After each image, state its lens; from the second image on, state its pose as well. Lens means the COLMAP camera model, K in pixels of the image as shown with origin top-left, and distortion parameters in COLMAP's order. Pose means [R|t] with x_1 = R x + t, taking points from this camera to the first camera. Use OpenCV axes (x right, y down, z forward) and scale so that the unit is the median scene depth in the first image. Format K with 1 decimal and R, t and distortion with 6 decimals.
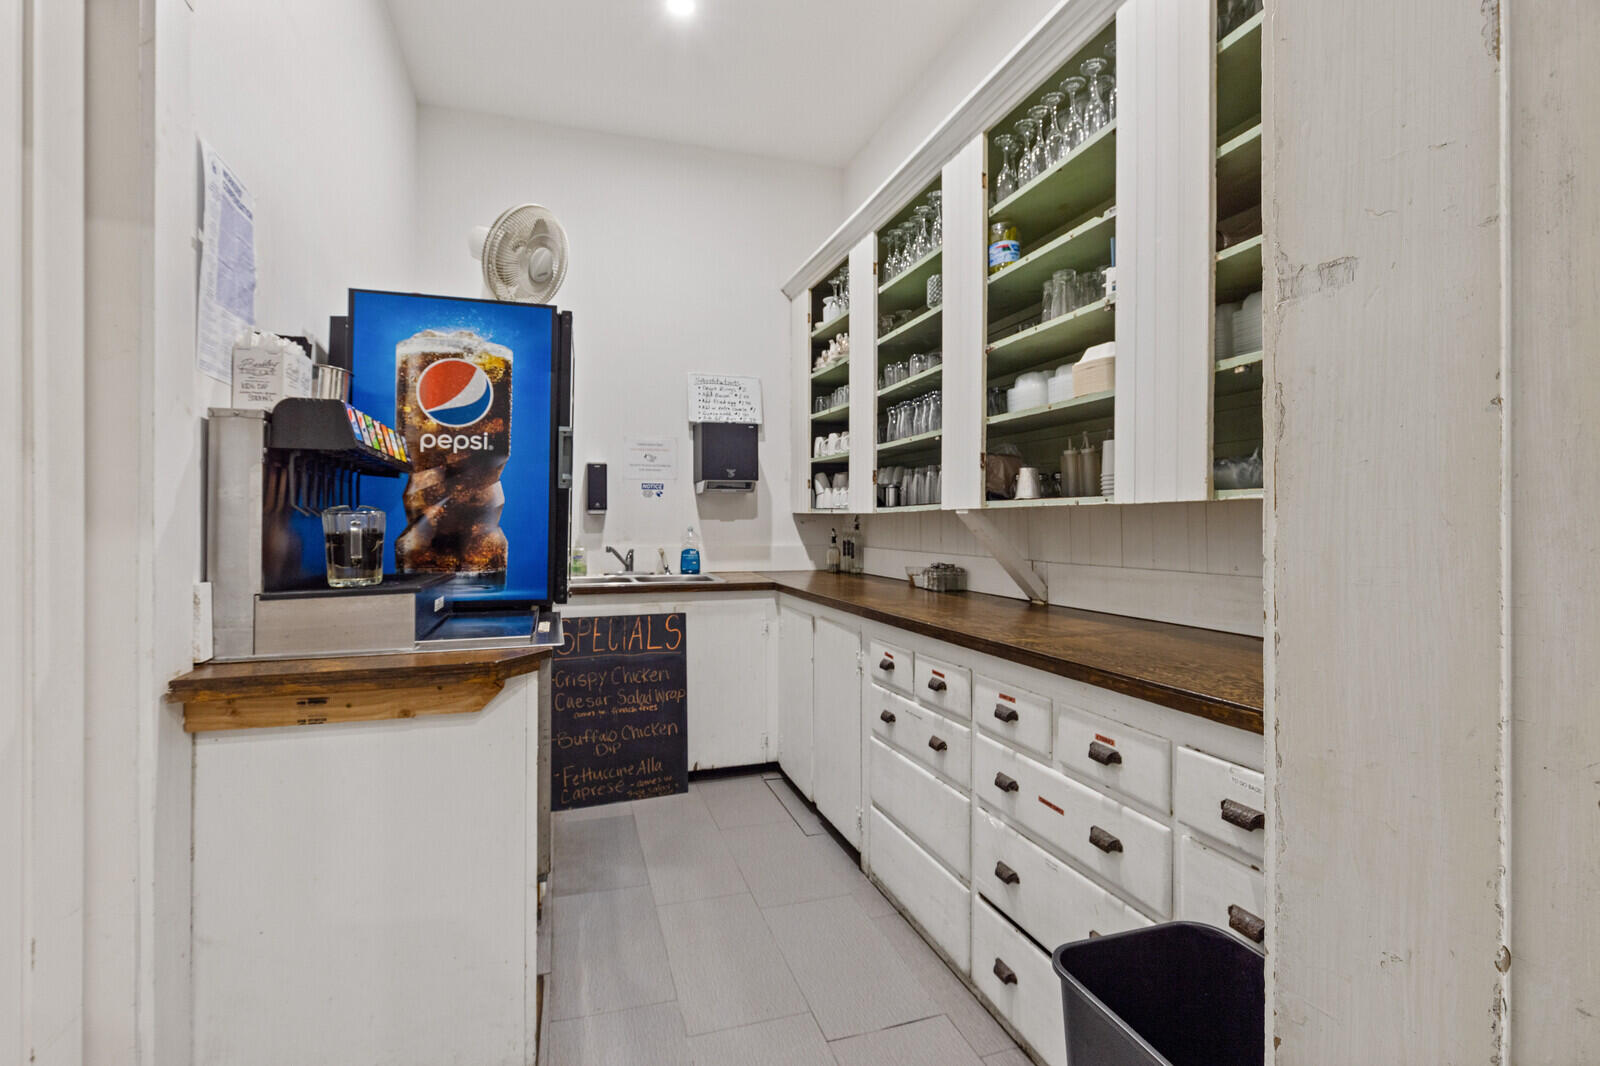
lens RADIAL K [[740.4, 0, 800.6], [0, 740.4, 515.5], [0, 0, 1]] dist [0.000610, -0.000383]
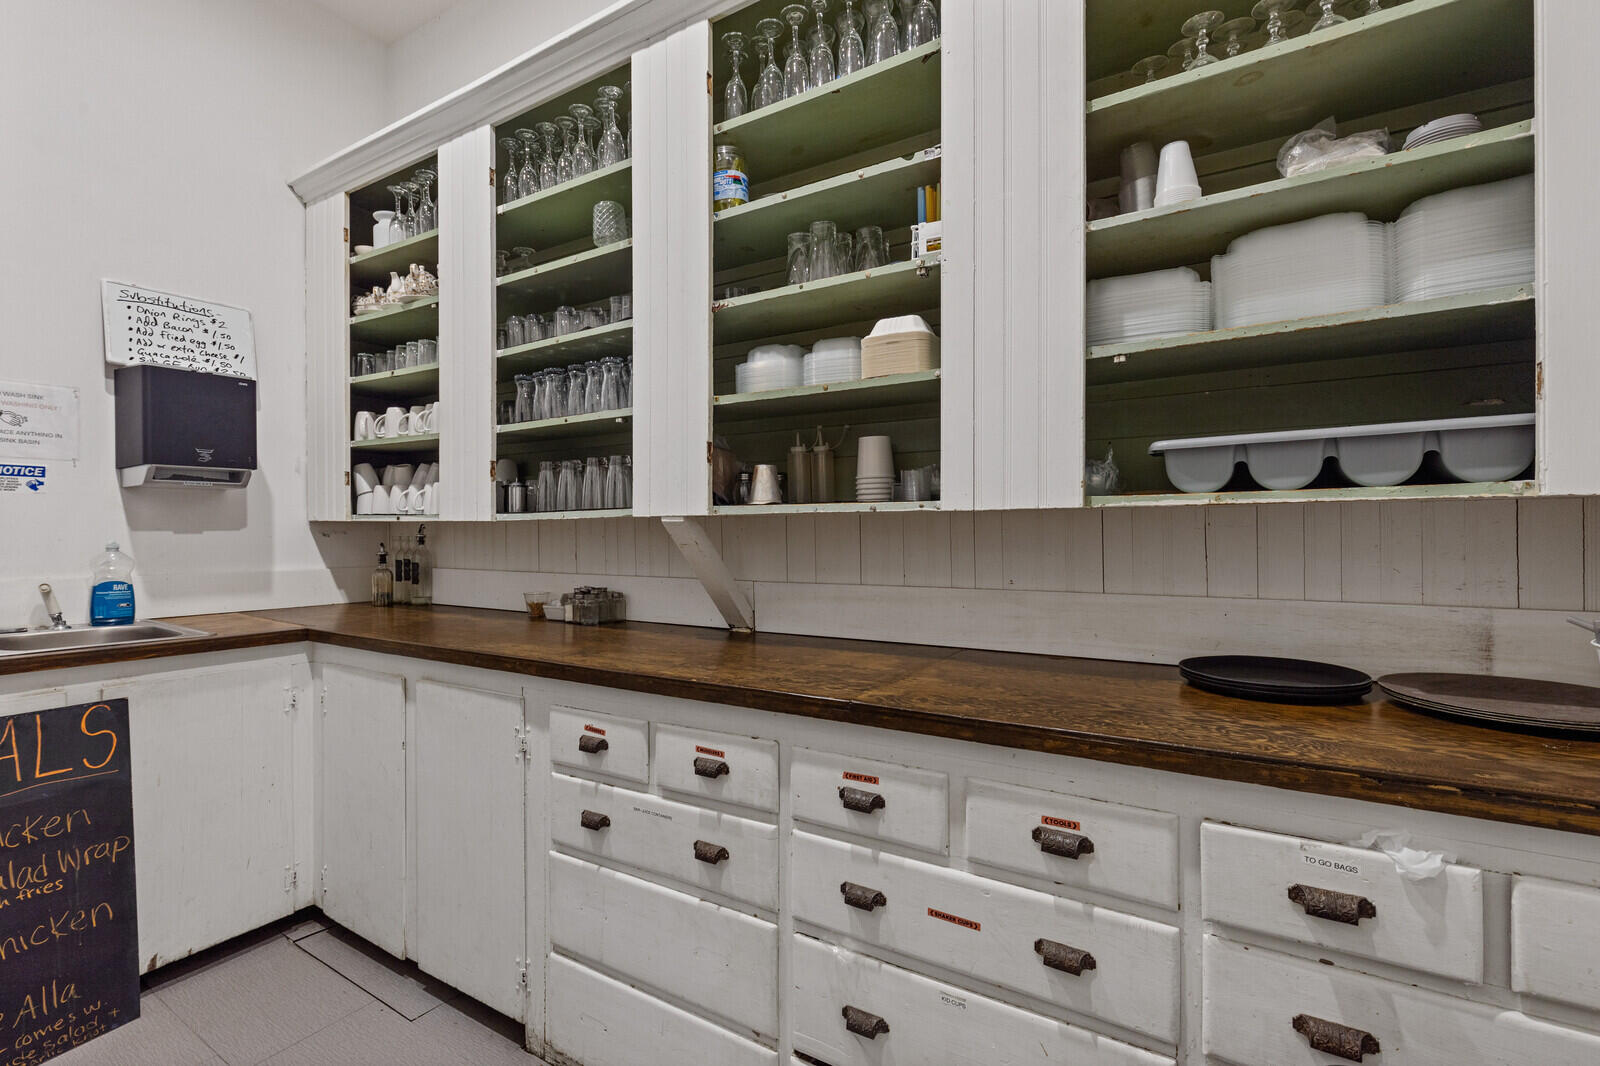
lens RADIAL K [[732.3, 0, 800.0], [0, 732.3, 533.0], [0, 0, 1]] dist [-0.000562, -0.001470]
pose [[0.773986, -0.004617, 0.633186, -0.126543], [-0.001736, 0.999954, 0.009414, 0.000922], [-0.633200, -0.008386, 0.773943, 0.286231]]
